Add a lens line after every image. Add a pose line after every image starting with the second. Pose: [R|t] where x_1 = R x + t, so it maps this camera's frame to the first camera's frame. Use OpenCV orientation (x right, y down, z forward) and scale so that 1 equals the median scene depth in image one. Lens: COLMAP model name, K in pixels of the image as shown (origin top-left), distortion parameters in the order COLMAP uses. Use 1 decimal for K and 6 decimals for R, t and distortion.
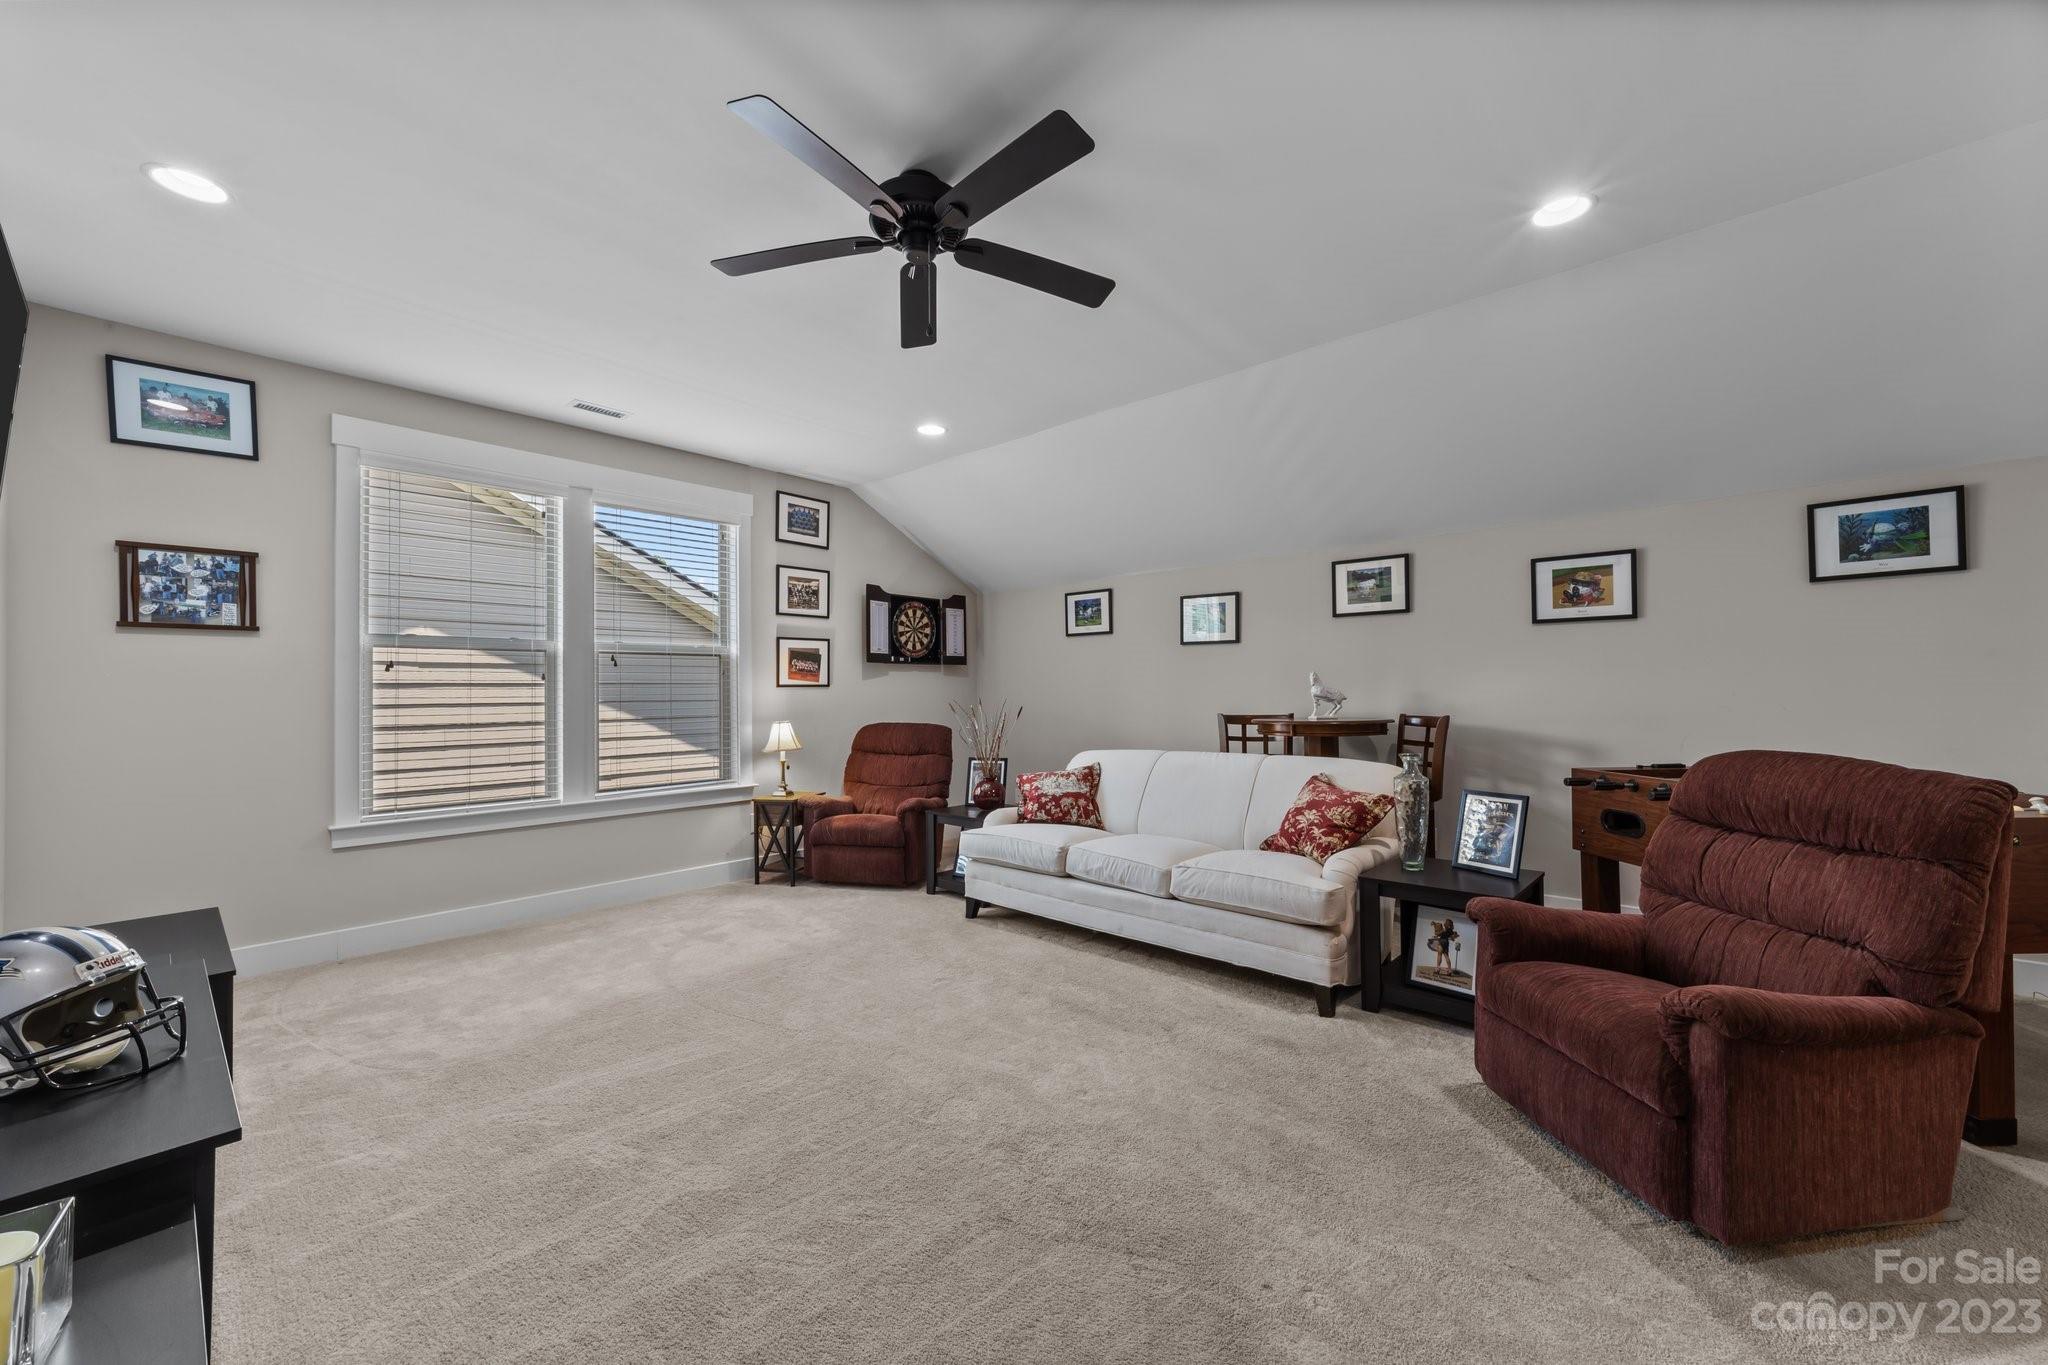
lens RADIAL K [[793.4, 0, 1026.4], [0, 793.4, 681.0], [0, 0, 1]] dist [-0.017055, 0.009694]
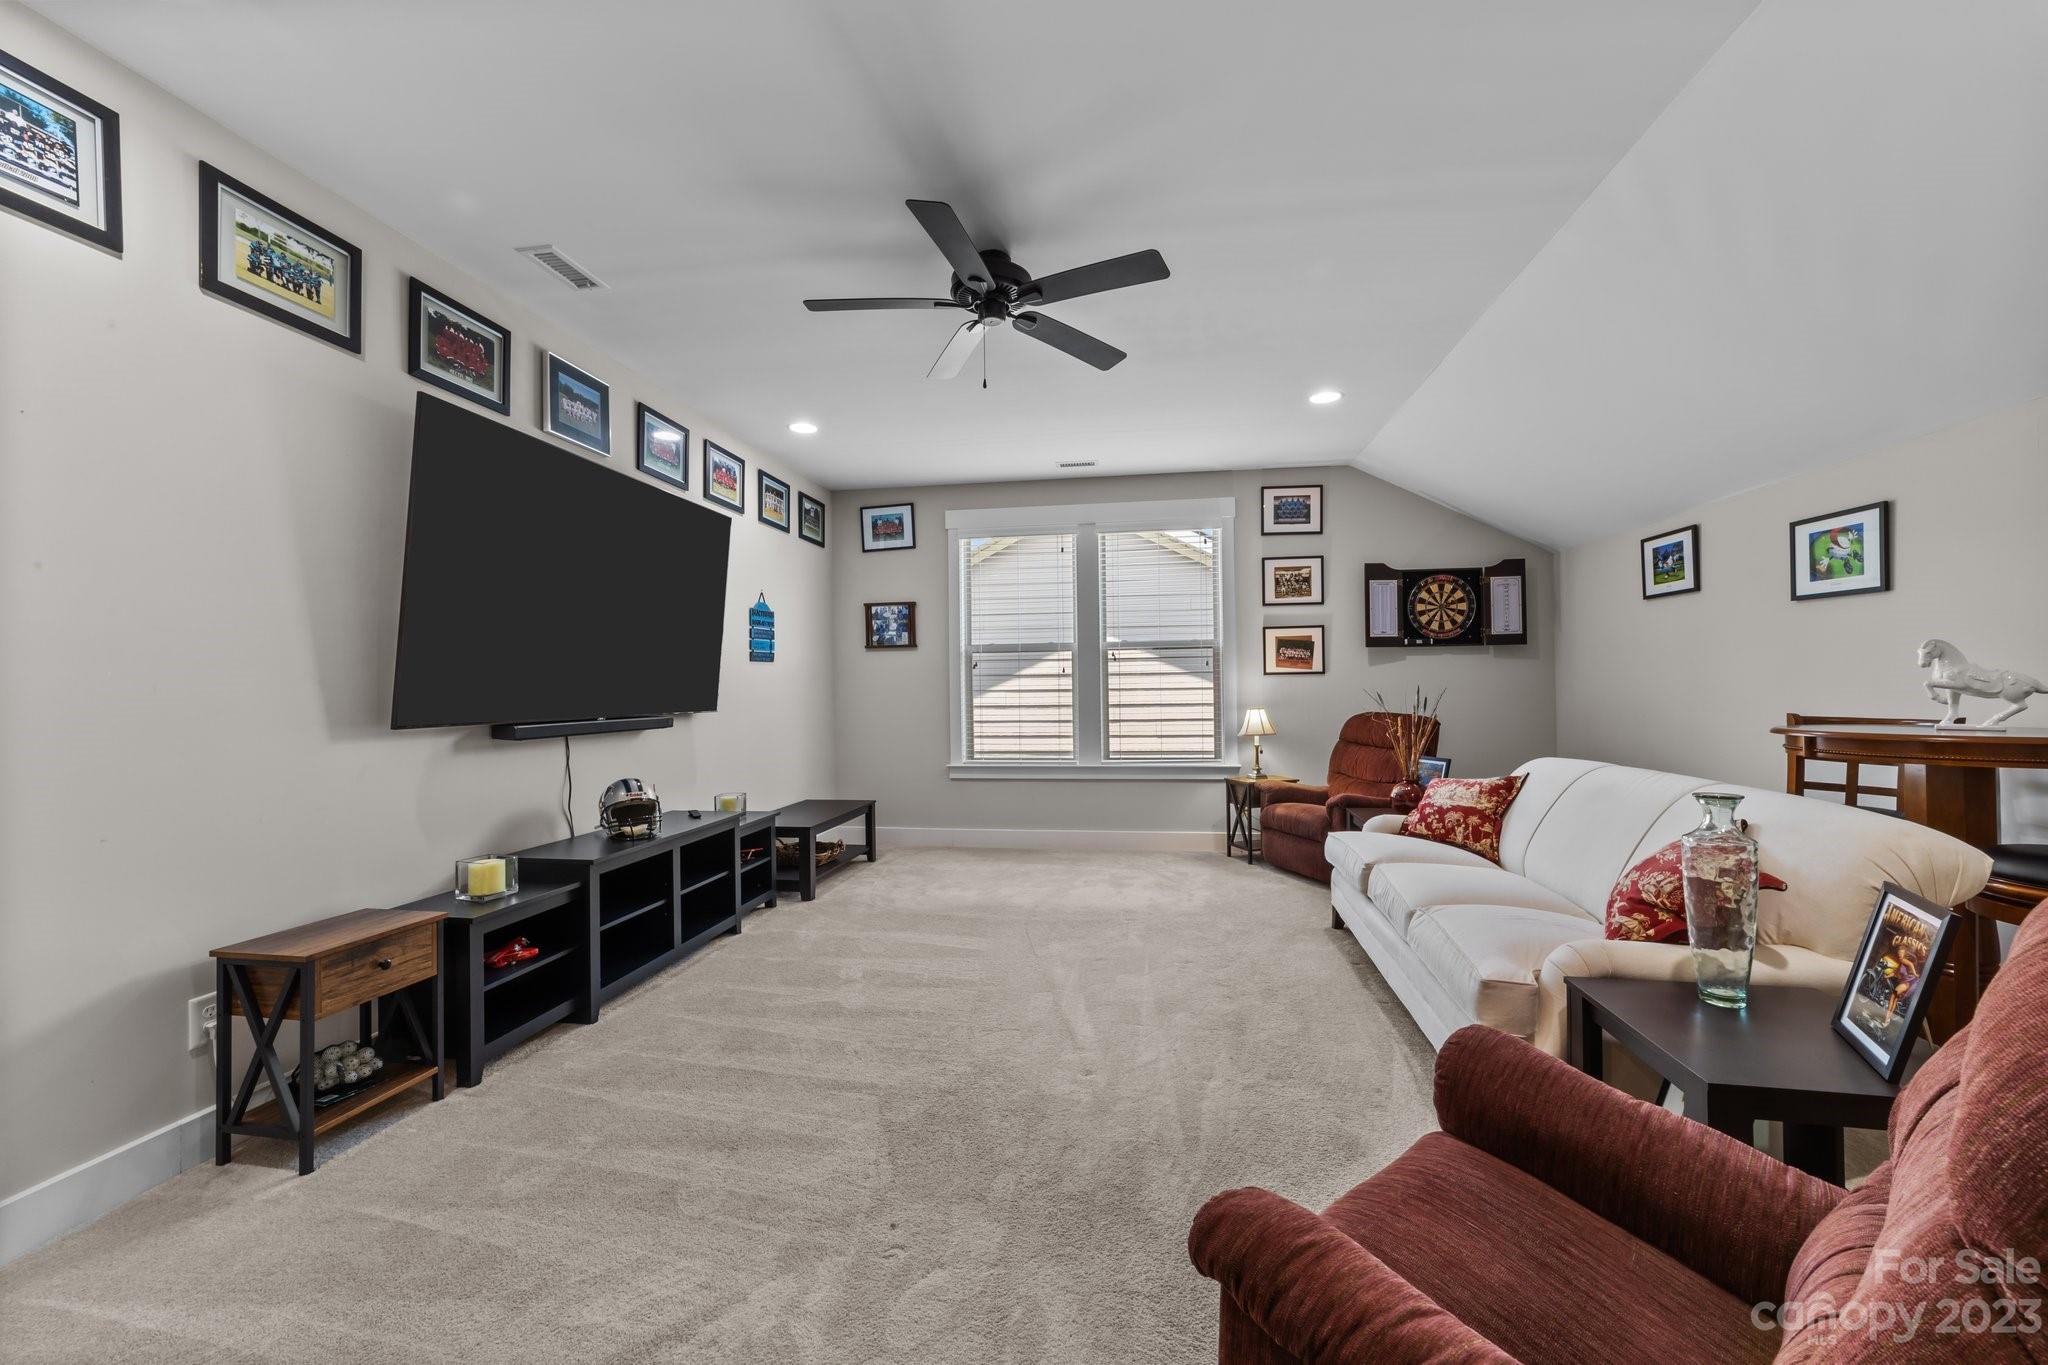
lens RADIAL K [[793.4, 0, 1026.4], [0, 793.4, 681.0], [0, 0, 1]] dist [-0.017055, 0.009694]
pose [[0.542269, -0.001293, -0.840204, 0.390491], [0.020289, 0.999727, 0.011556, -0.002701], [0.839960, -0.023313, 0.542147, 0.164419]]
